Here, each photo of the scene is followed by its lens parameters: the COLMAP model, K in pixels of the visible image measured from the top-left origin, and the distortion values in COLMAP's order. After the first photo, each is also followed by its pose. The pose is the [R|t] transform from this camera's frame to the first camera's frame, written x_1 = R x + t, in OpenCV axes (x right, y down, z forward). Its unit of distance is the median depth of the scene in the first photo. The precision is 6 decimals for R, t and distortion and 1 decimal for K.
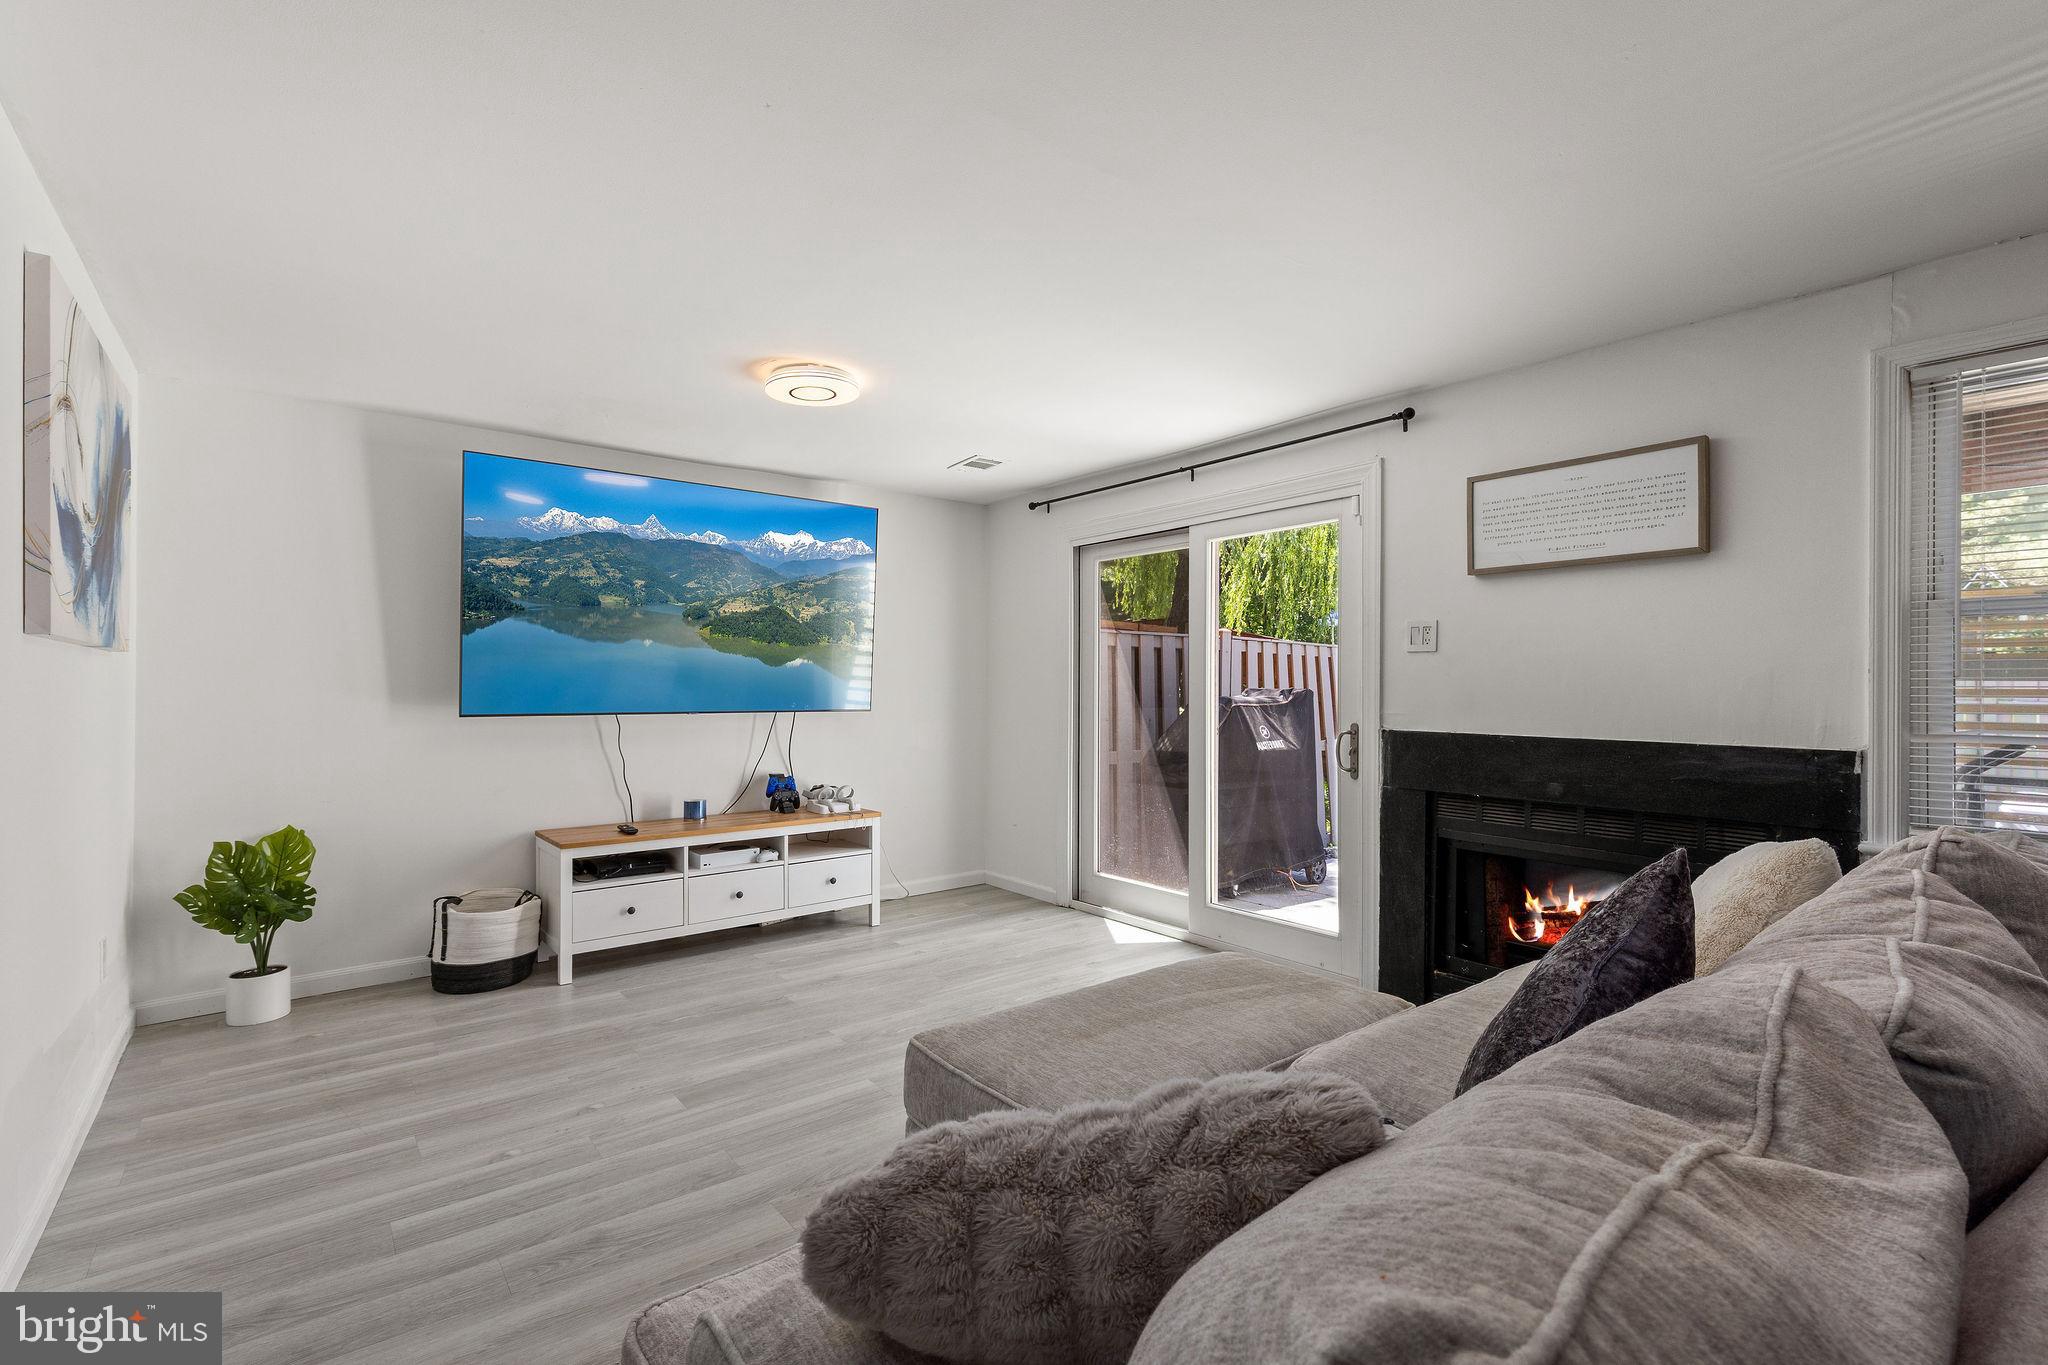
lens RADIAL K [[924.0, 0, 1016.7], [0, 924.0, 686.5], [0, 0, 1]] dist [0.009196, -0.003478]
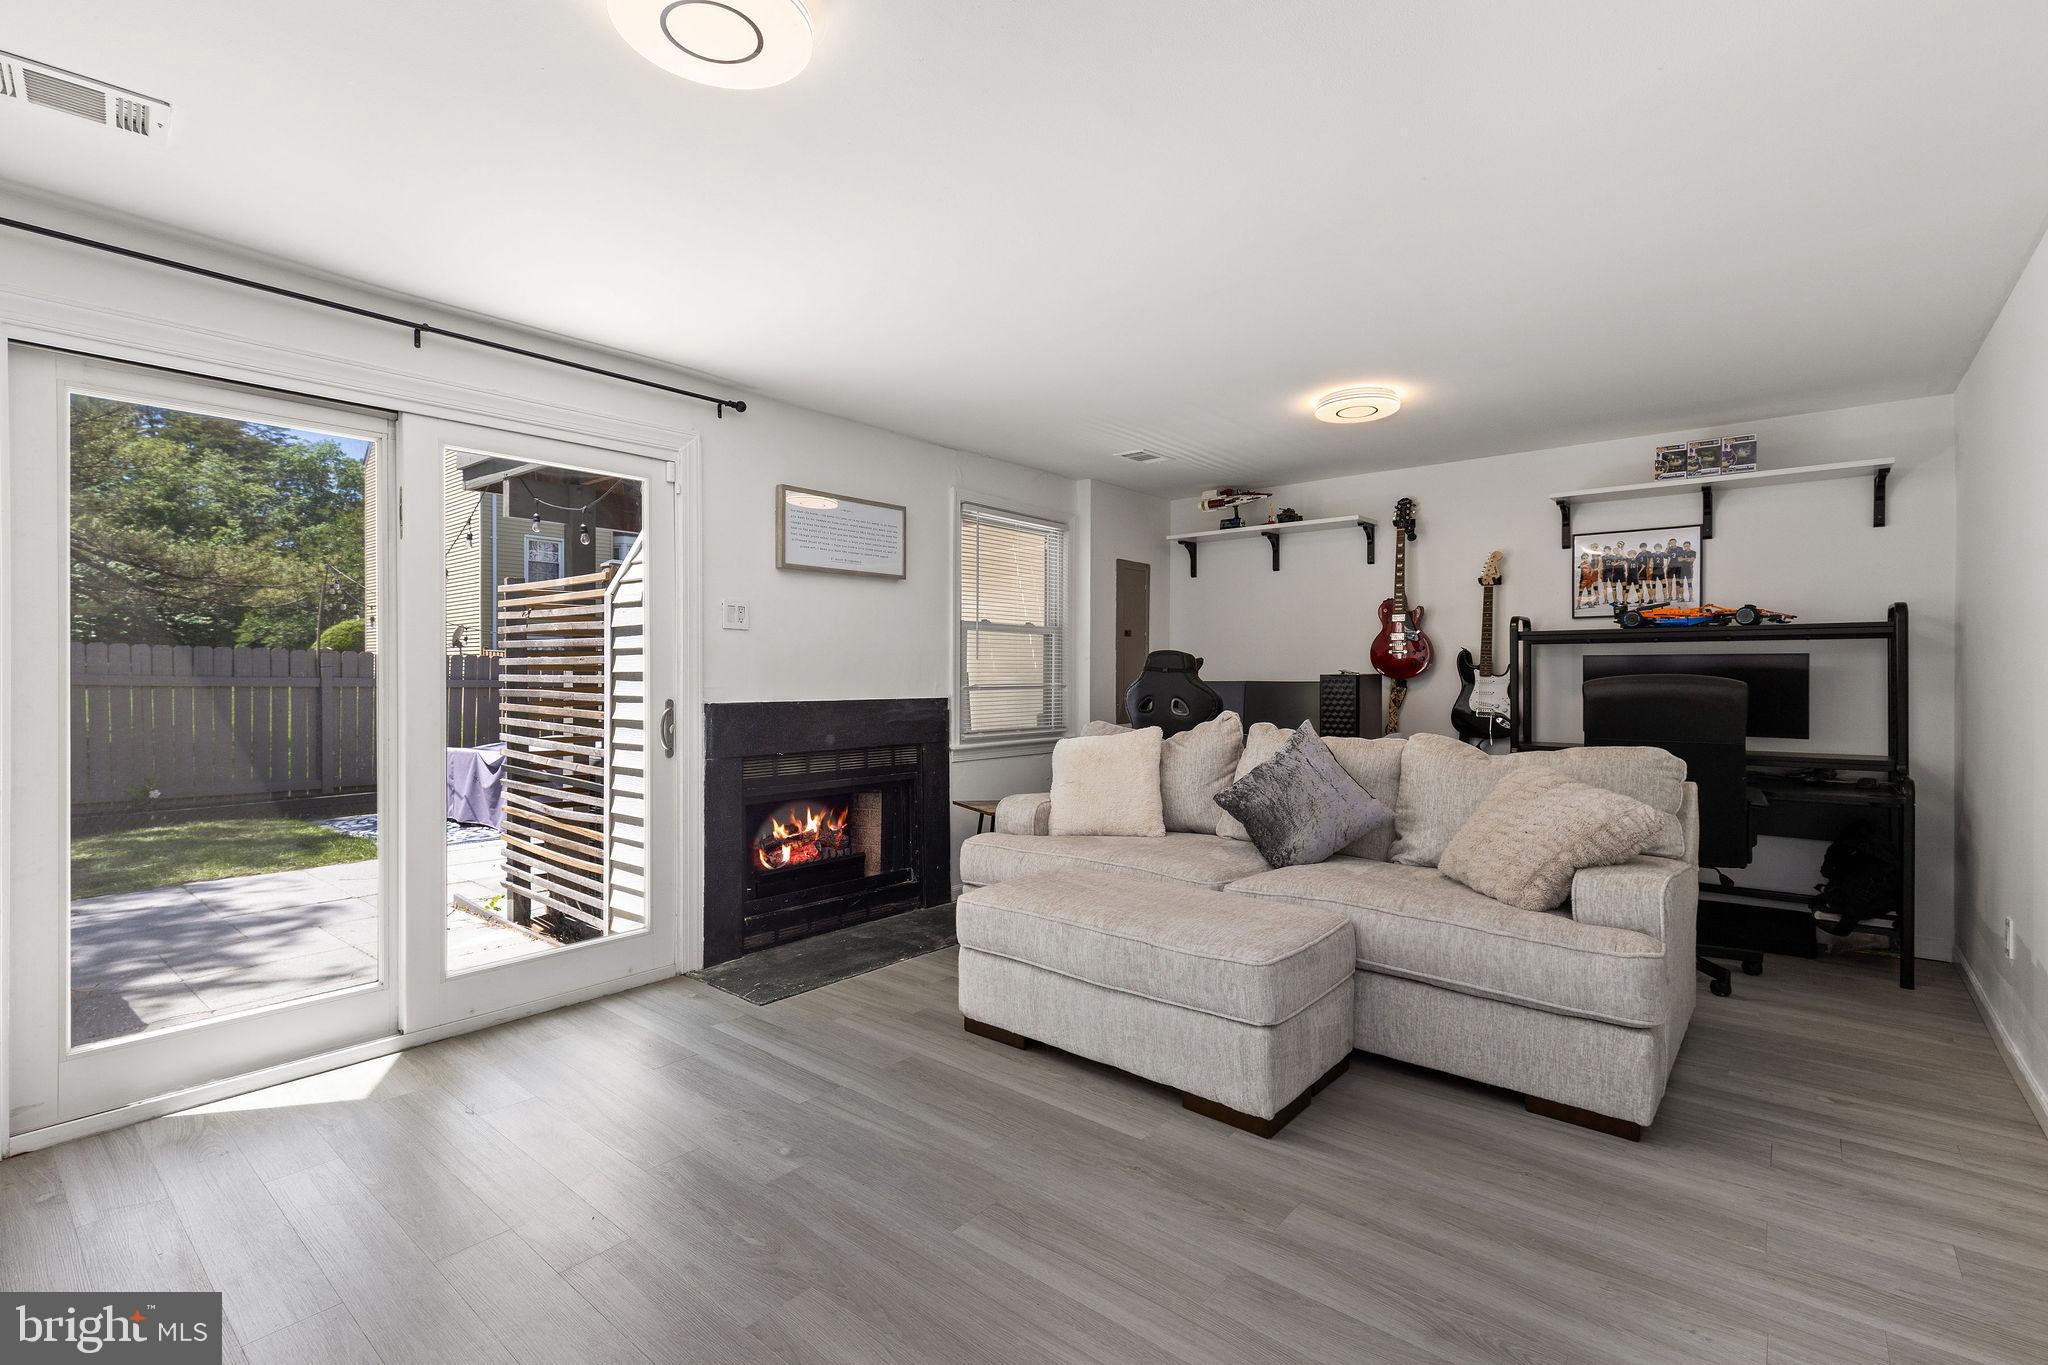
lens RADIAL K [[924.0, 0, 1016.3], [0, 924.0, 673.3], [0, 0, 1]] dist [0.009196, -0.003478]
pose [[-0.206813, 0.001806, 0.978379, -0.548600], [0.003439, 0.999993, -0.001119, 0.013164], [-0.978374, 0.003133, -0.206818, 0.720125]]
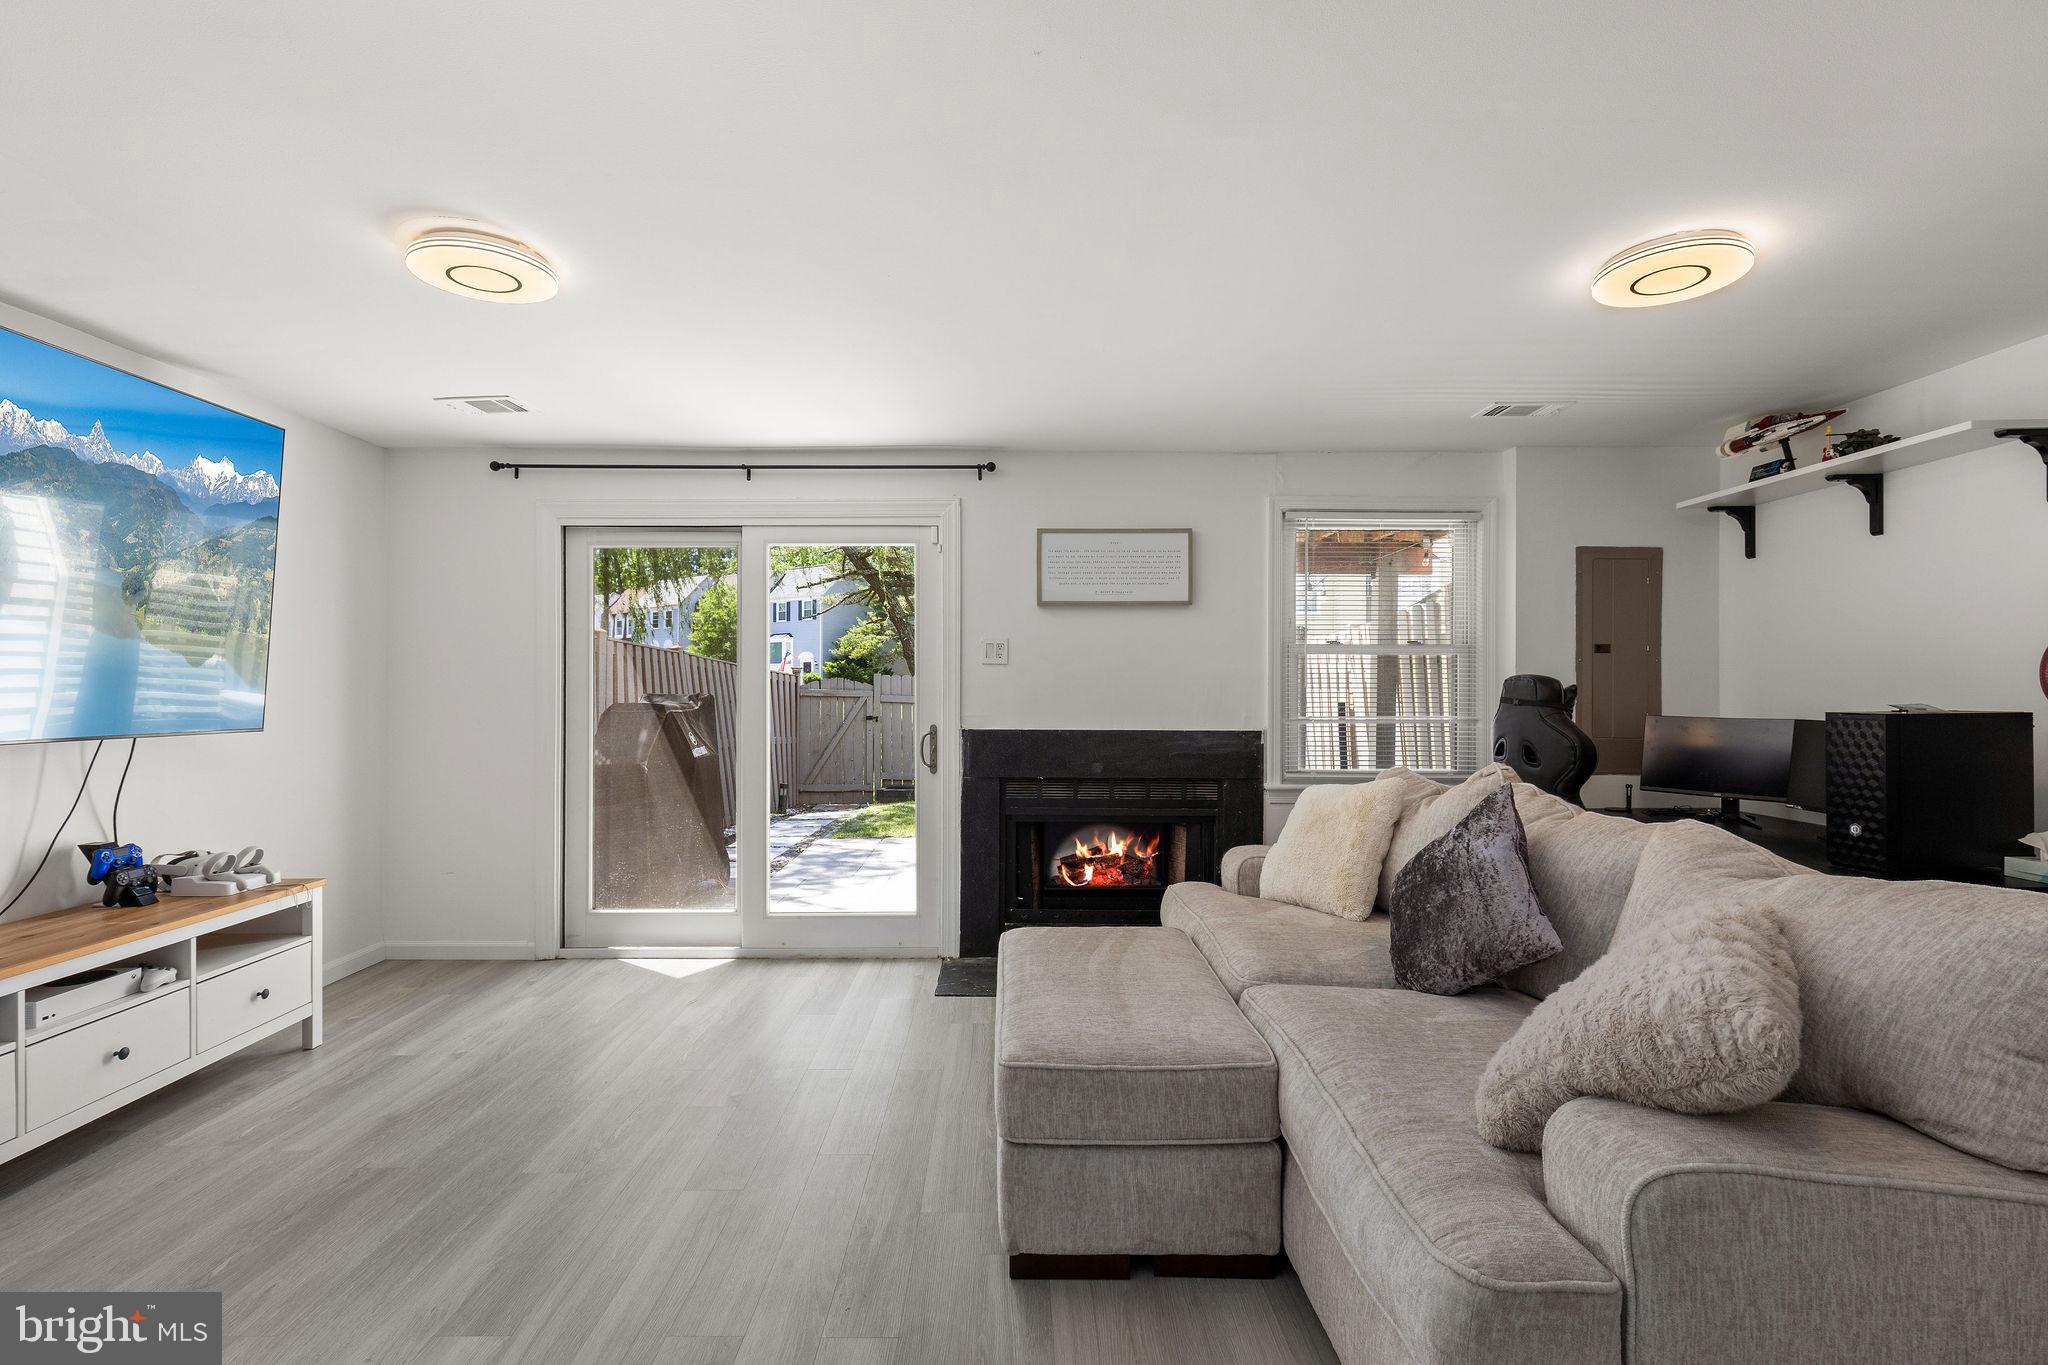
lens RADIAL K [[924.0, 0, 1007.3], [0, 924.0, 687.5], [0, 0, 1]] dist [0.009196, -0.003478]
pose [[0.609703, 0.000038, 0.792630, -0.412555], [0.001101, 0.999999, -0.000895, -0.004411], [-0.792629, 0.001419, 0.609702, 0.195327]]
